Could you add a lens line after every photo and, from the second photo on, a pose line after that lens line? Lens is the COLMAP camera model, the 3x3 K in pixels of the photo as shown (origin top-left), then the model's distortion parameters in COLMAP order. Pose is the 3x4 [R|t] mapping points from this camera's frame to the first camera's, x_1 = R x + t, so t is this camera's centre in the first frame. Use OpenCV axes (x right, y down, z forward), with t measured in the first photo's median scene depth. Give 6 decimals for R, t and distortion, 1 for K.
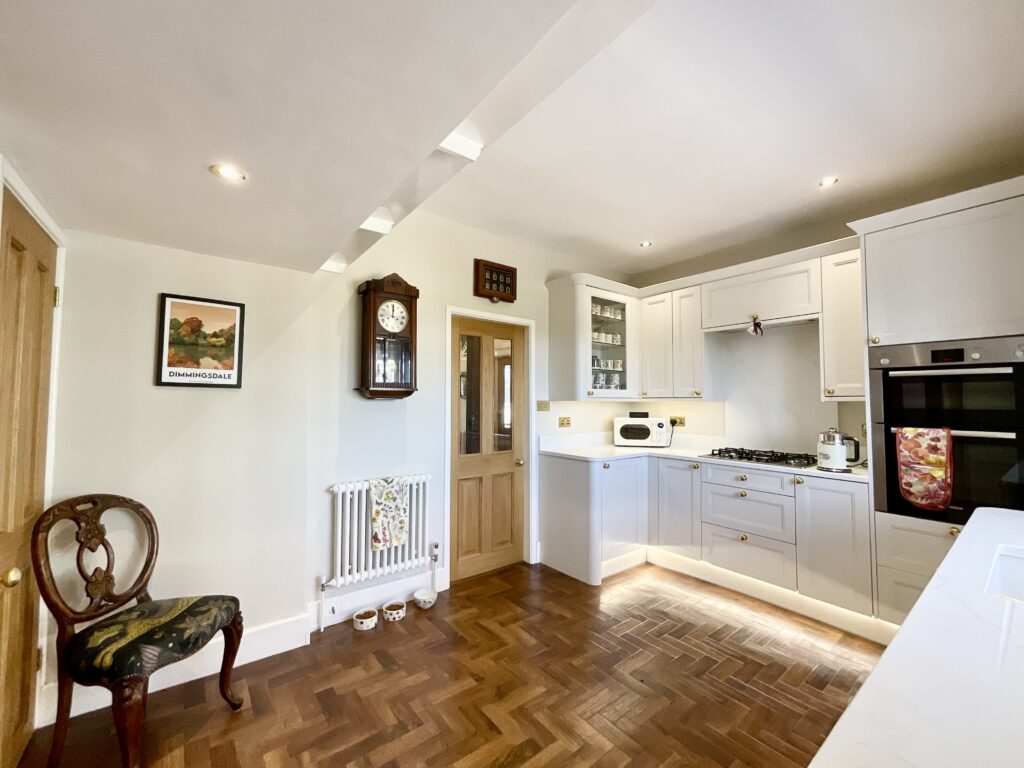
lens RADIAL K [[412.2, 0, 510.0], [0, 412.2, 385.3], [0, 0, 1]] dist [-0.012459, 0.000831]
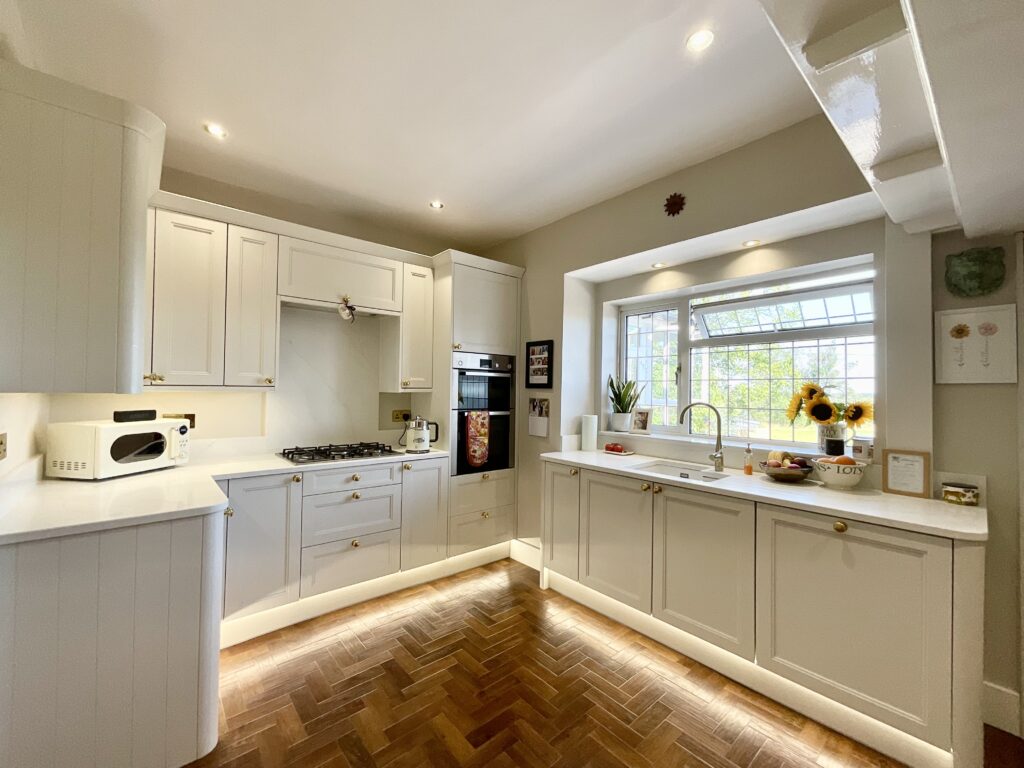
lens RADIAL K [[412.2, 0, 510.4], [0, 412.2, 385.3], [0, 0, 1]] dist [-0.012459, 0.000831]
pose [[-0.057380, 0.003548, 0.998346, -0.405894], [-0.053787, 0.998530, -0.006640, 0.012591], [-0.996902, -0.054079, -0.057105, 0.832606]]
